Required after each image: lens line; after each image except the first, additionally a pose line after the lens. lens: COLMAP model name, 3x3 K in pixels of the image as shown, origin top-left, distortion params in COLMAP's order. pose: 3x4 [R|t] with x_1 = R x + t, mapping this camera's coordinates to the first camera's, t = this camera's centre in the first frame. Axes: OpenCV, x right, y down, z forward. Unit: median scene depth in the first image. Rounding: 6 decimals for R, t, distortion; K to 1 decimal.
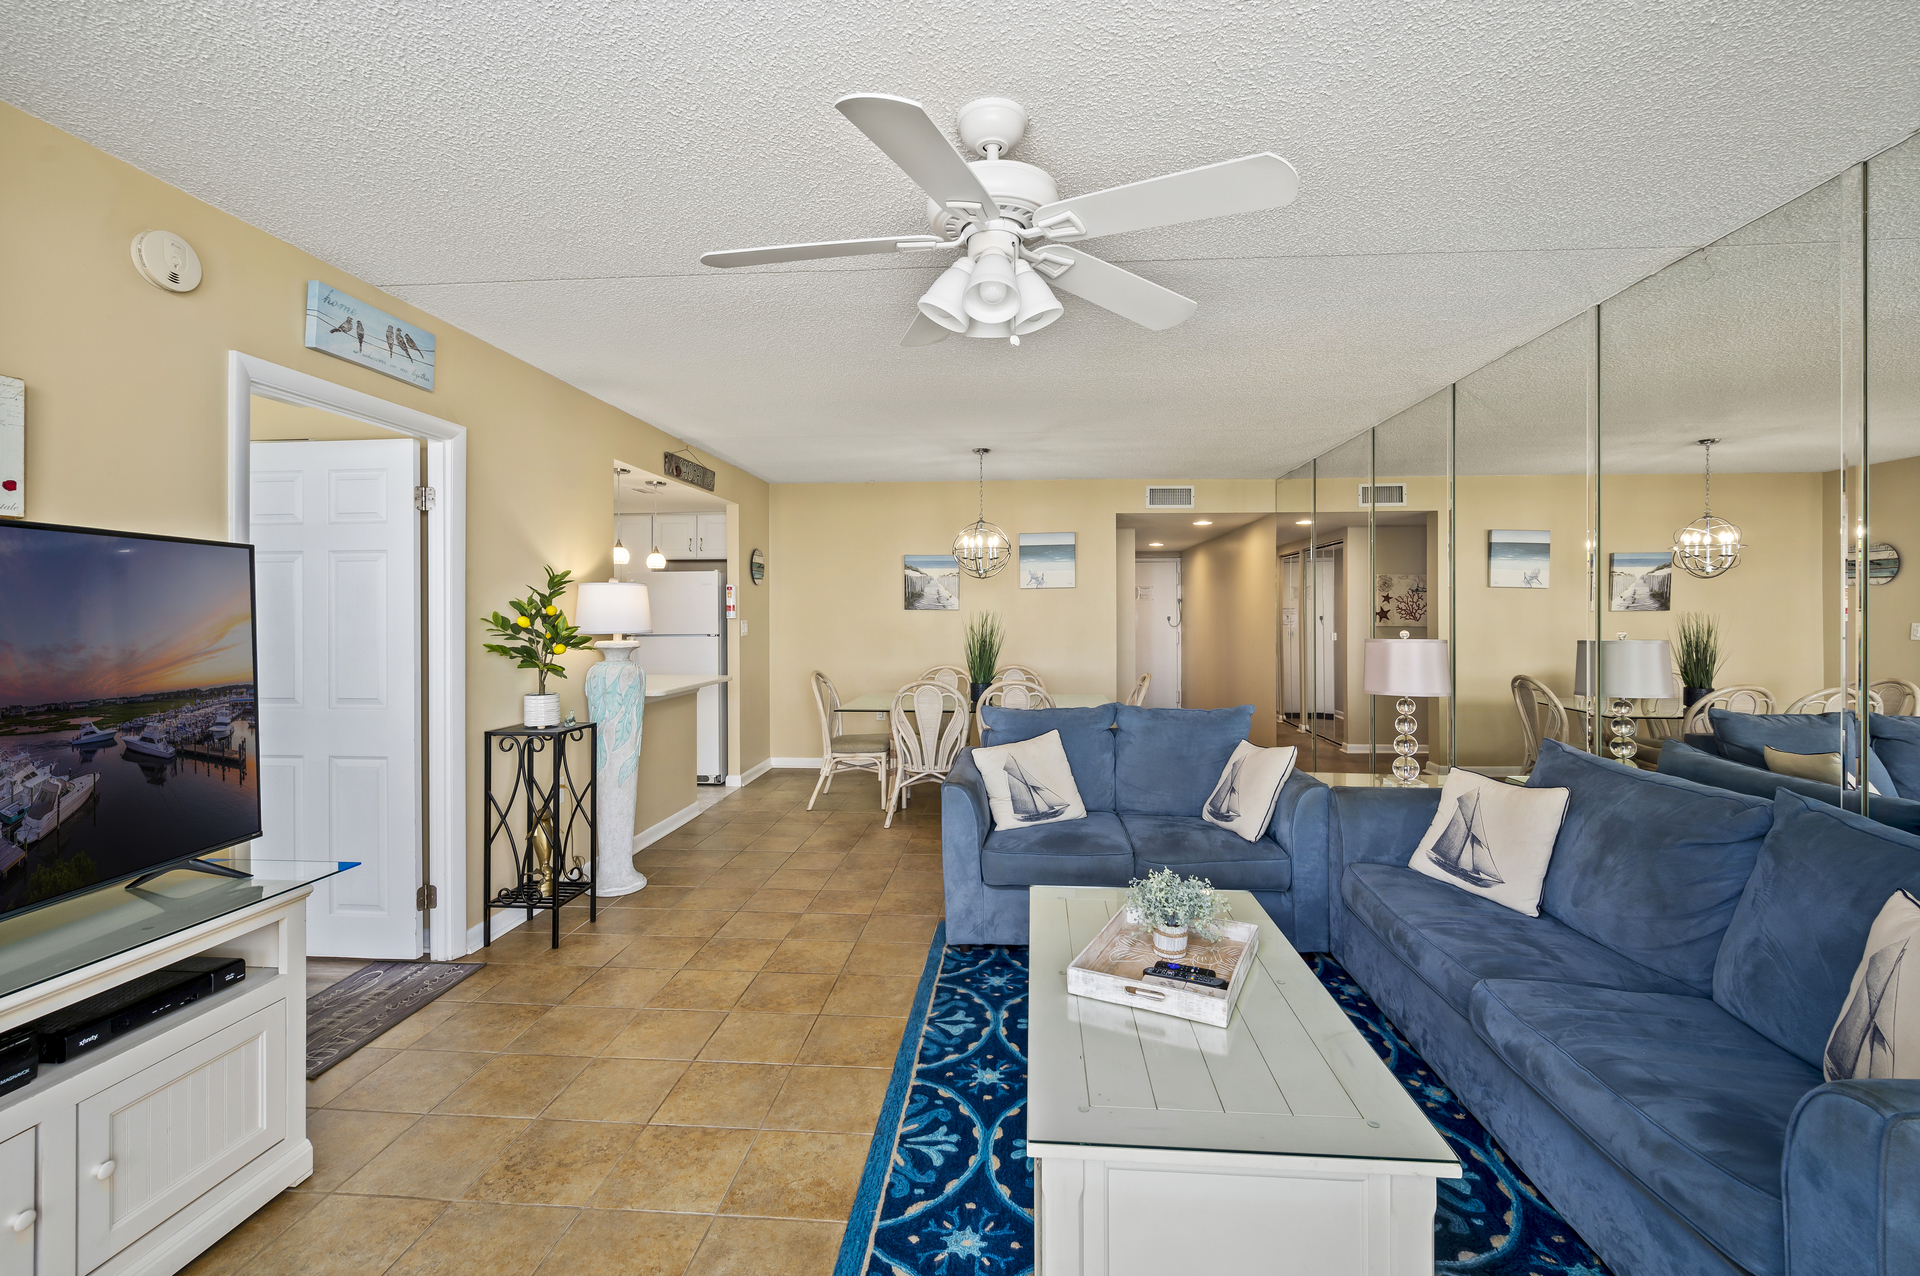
lens RADIAL K [[821.1, 0, 951.6], [0, 821.1, 607.1], [0, 0, 1]] dist [-0.004332, 0.000601]
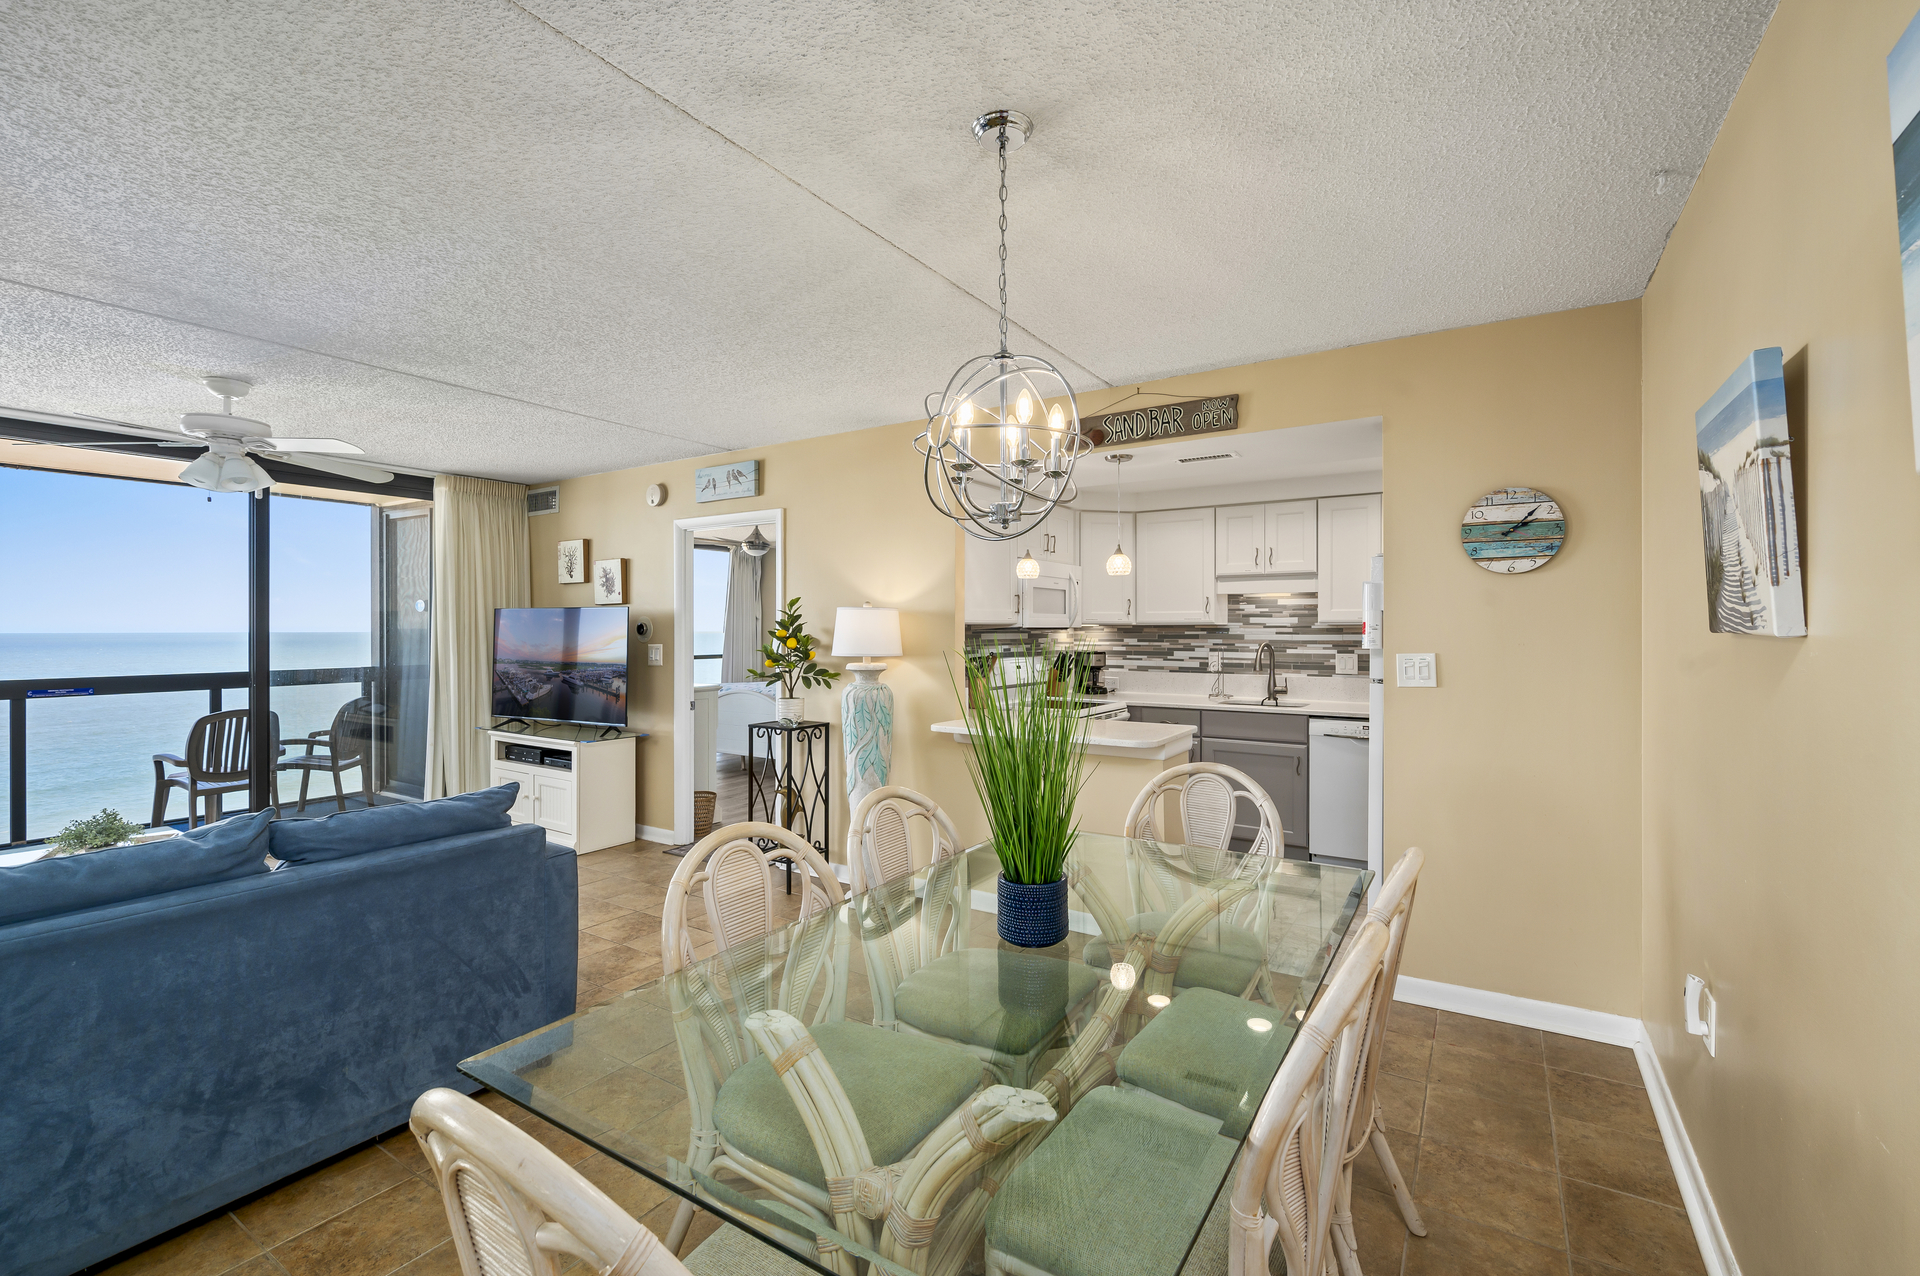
lens RADIAL K [[821.1, 0, 969.6], [0, 821.1, 626.7], [0, 0, 1]] dist [-0.004332, 0.000601]
pose [[-0.451425, -0.002675, -0.892305, 0.796392], [0.006557, 0.999959, -0.006315, 0.004133], [0.892285, -0.008702, -0.451389, 2.770436]]
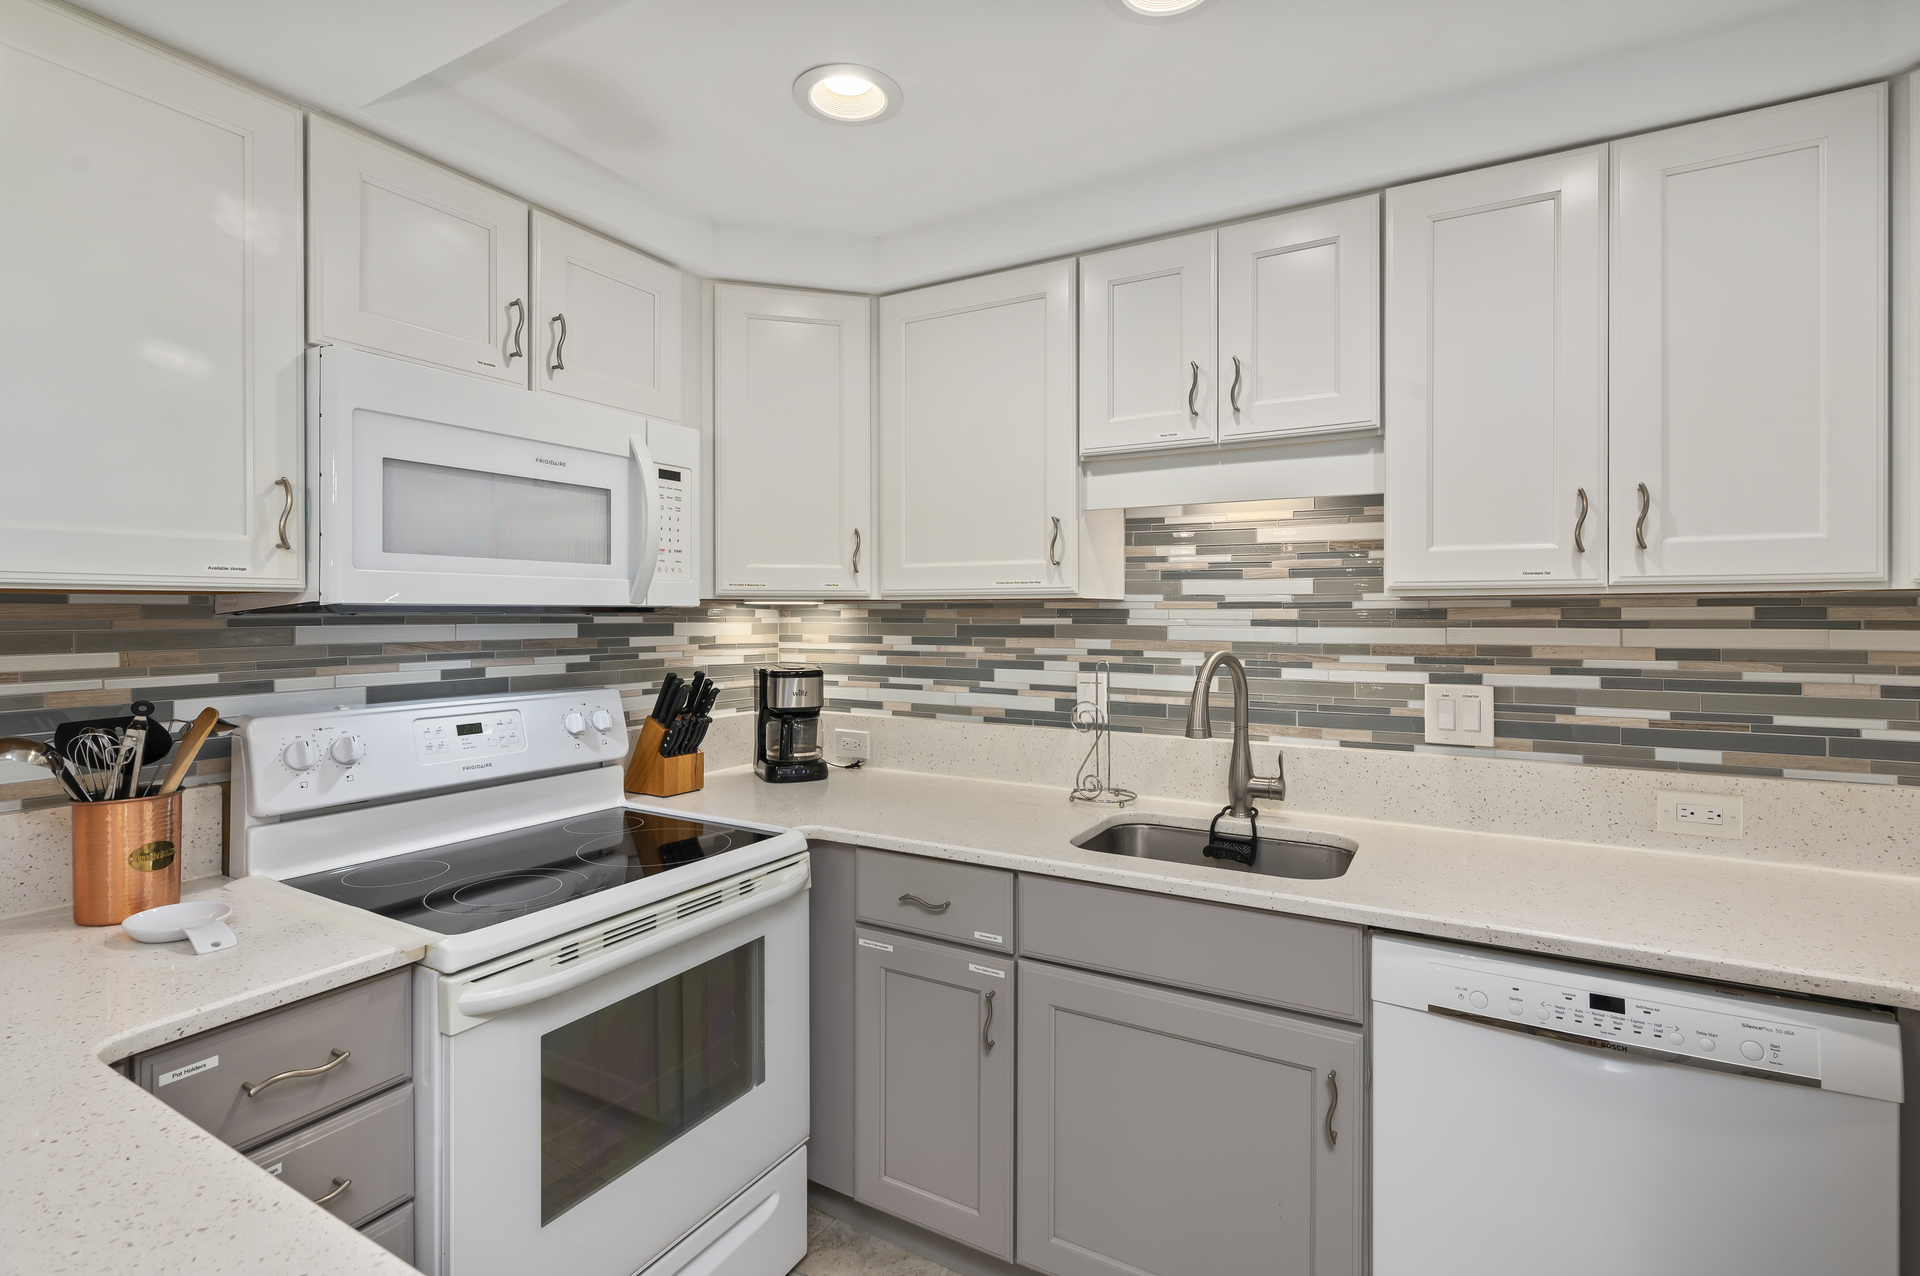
lens RADIAL K [[903.0, 0, 961.8], [0, 903.0, 609.1], [0, 0, 1]] dist [-0.003181, 0.002758]
pose [[-0.412066, -0.005704, -0.911136, -0.743808], [0.006070, 0.999941, -0.009005, 0.006212], [0.911134, -0.009241, -0.412007, 2.601312]]
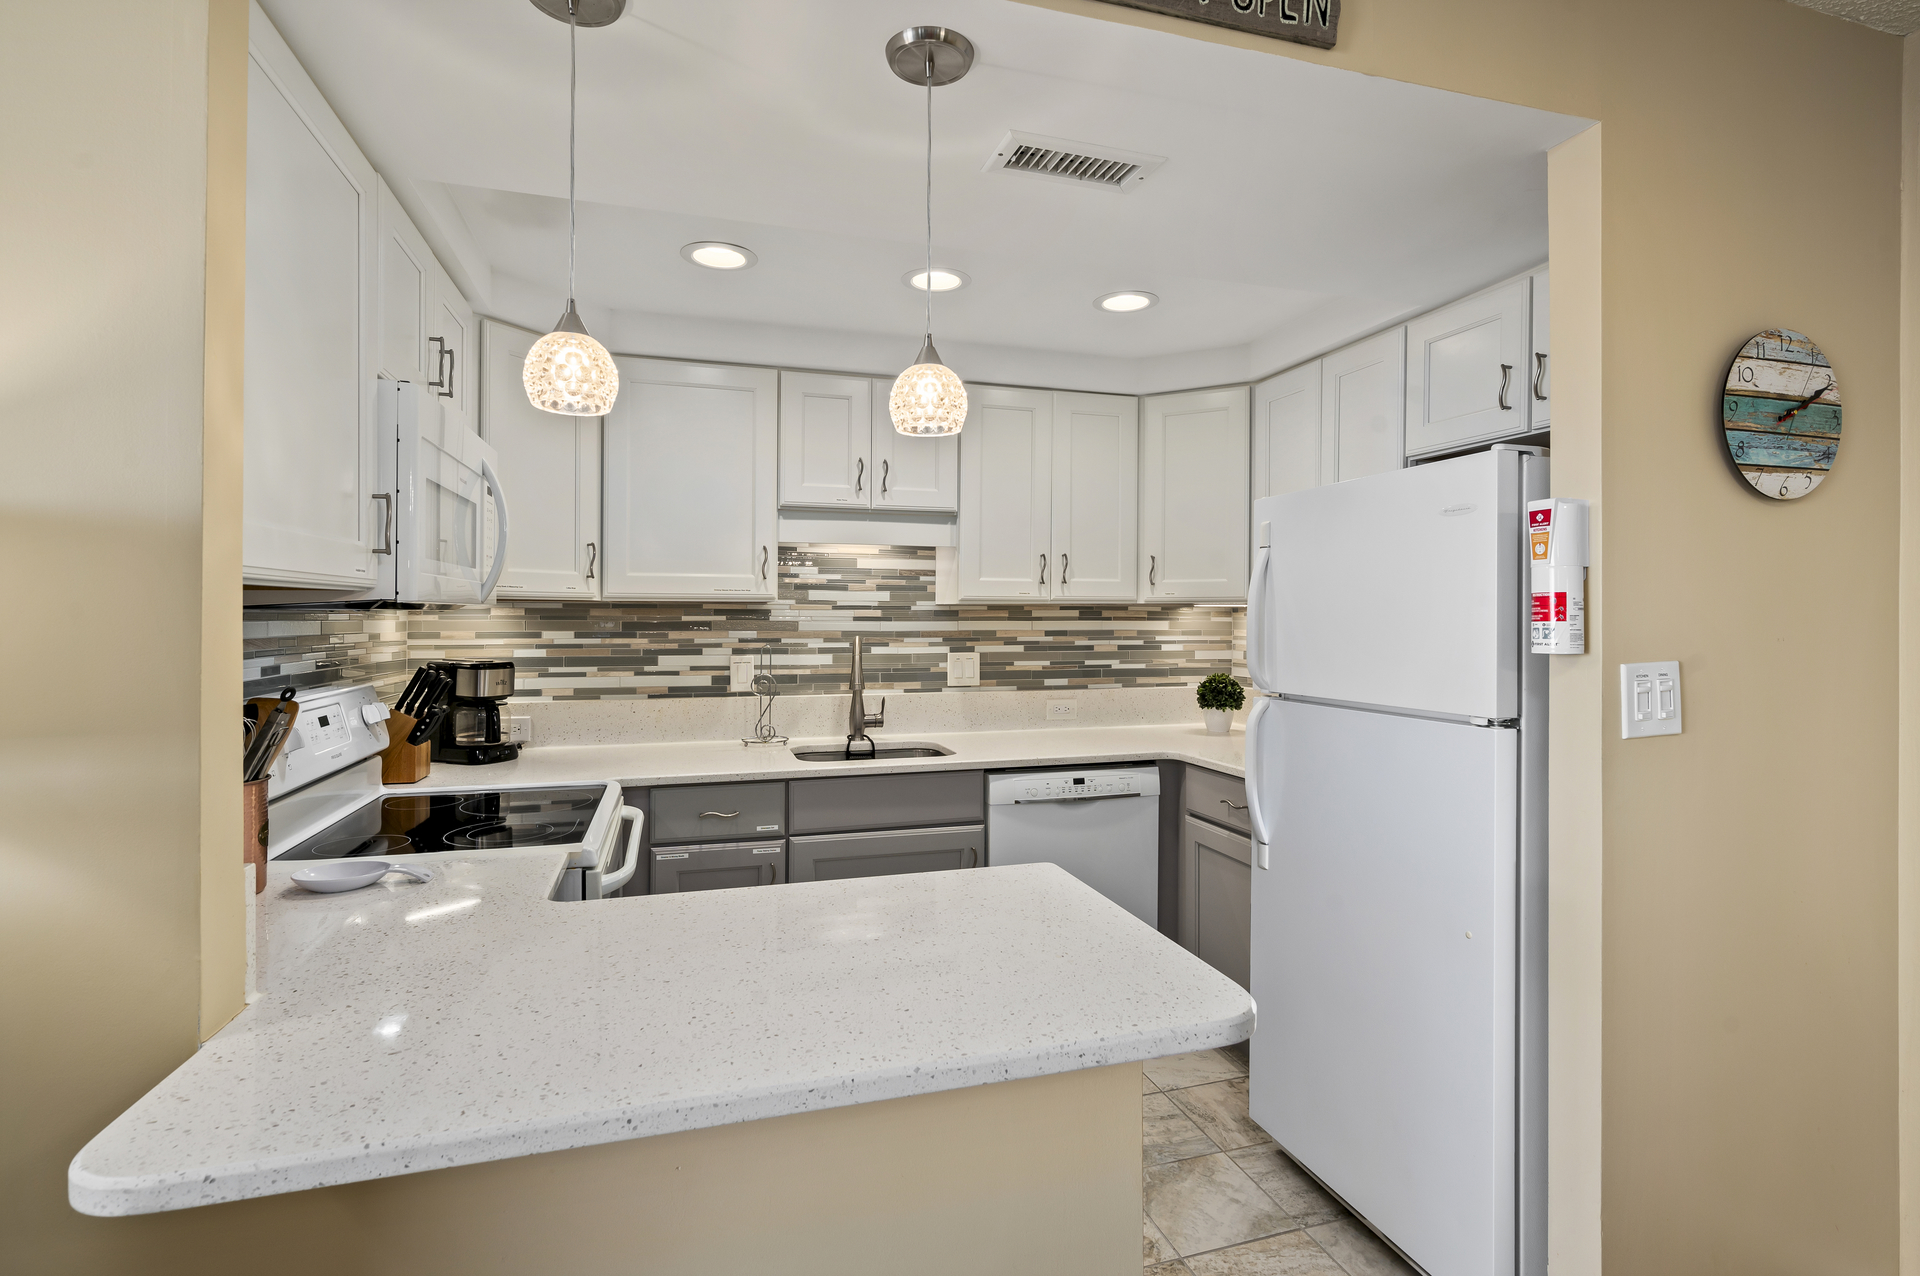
lens RADIAL K [[903.0, 0, 967.2], [0, 903.0, 621.7], [0, 0, 1]] dist [-0.003181, 0.002758]
pose [[0.385921, 0.006917, -0.922506, -0.291637], [0.004576, 0.999945, 0.009412, 0.005436], [0.922521, -0.007854, 0.385868, 2.092035]]
